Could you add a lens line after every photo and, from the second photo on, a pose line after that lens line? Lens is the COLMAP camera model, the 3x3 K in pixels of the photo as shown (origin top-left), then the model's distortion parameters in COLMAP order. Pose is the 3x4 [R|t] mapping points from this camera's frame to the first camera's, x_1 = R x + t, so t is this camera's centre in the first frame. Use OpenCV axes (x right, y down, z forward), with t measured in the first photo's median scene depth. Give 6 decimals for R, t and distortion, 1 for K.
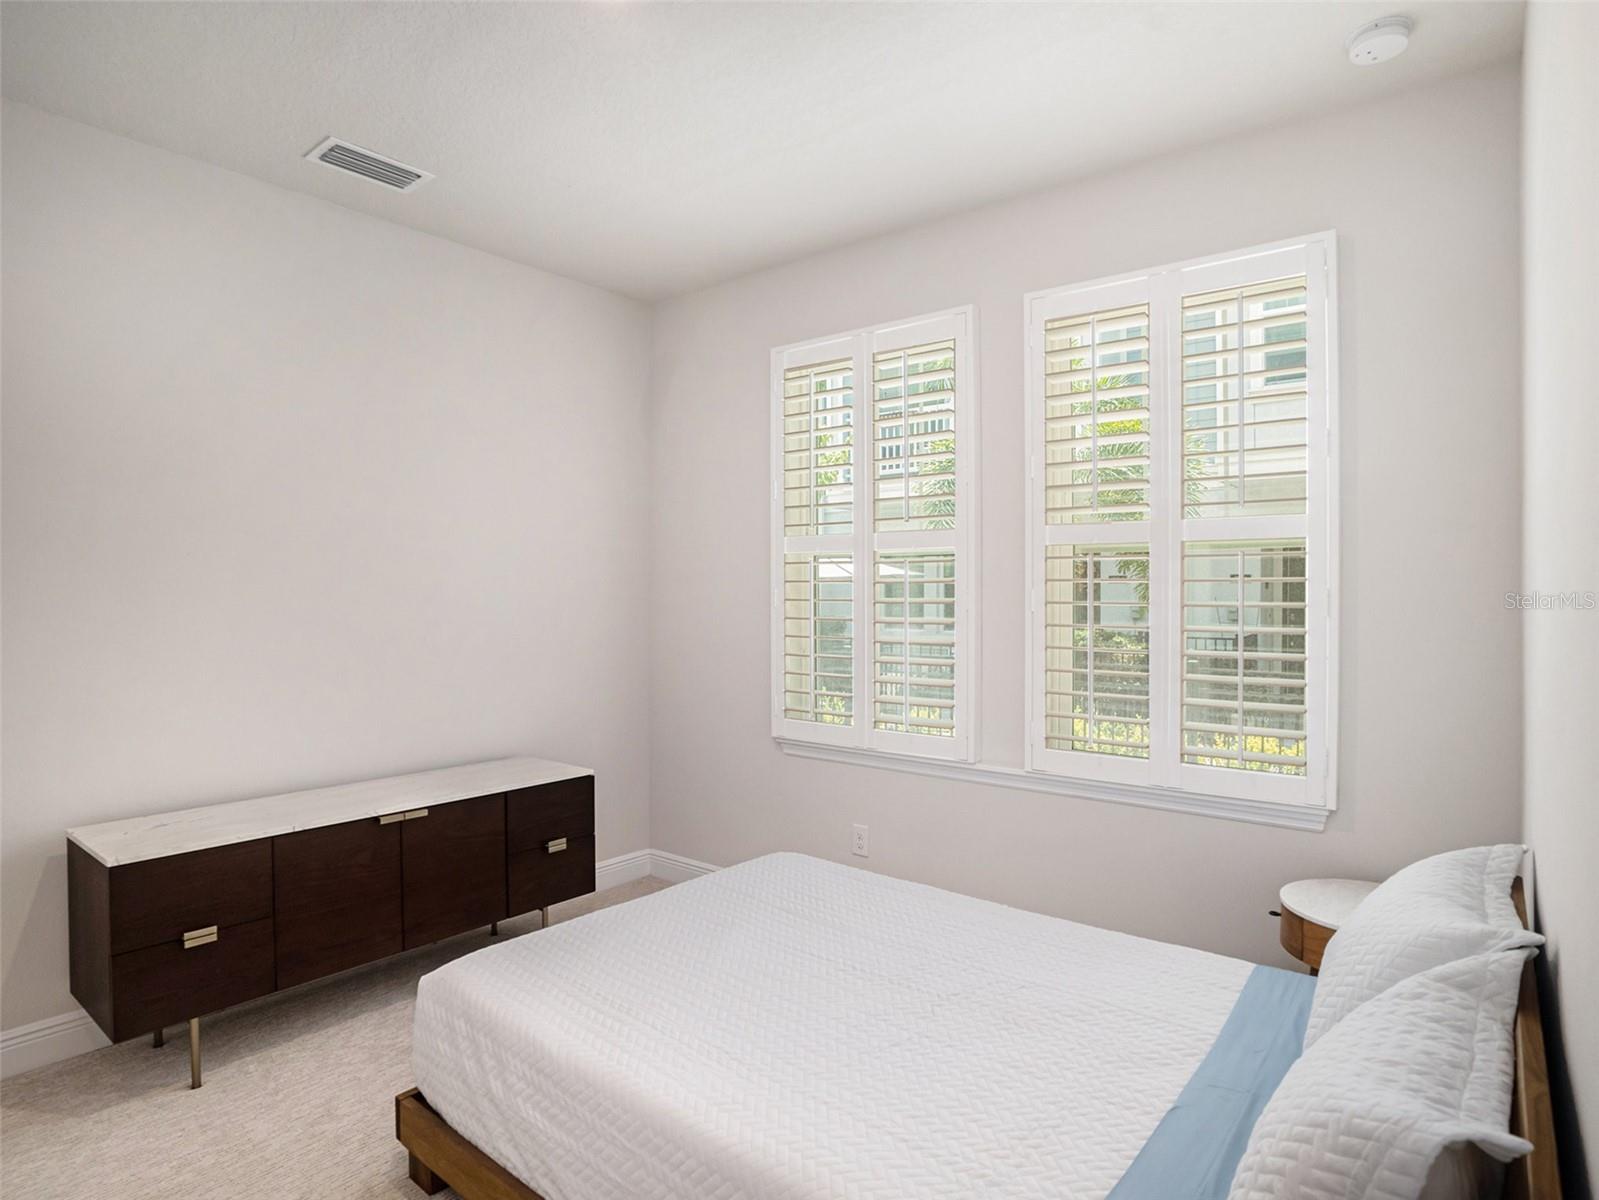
lens RADIAL K [[873.2, 0, 793.6], [0, 873.2, 584.6], [0, 0, 1]] dist [-0.083602, 0.040212]
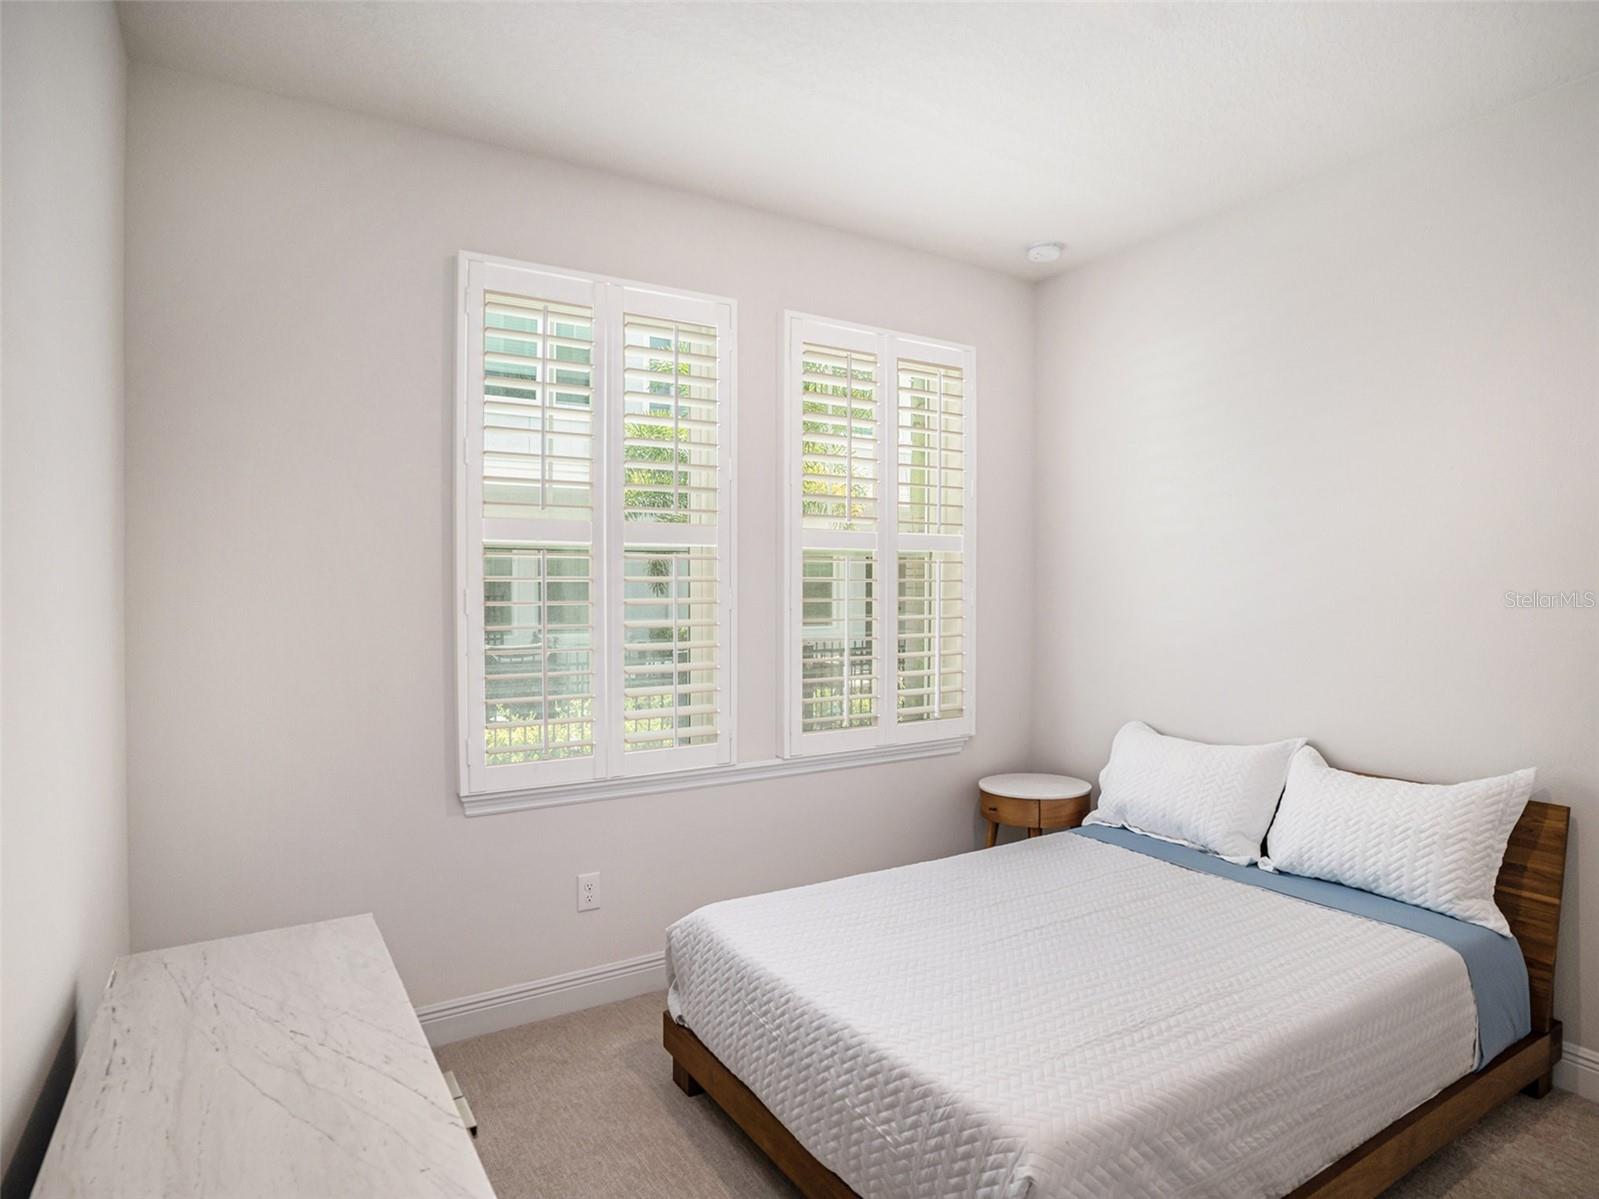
lens RADIAL K [[894.1, 0, 788.5], [0, 894.1, 597.6], [0, 0, 1]] dist [-0.083234, 0.046097]
pose [[0.335287, -0.017054, 0.941962, -0.776945], [-0.005847, 0.999779, 0.020182, -0.006421], [-0.942098, -0.012274, 0.335113, 0.641222]]
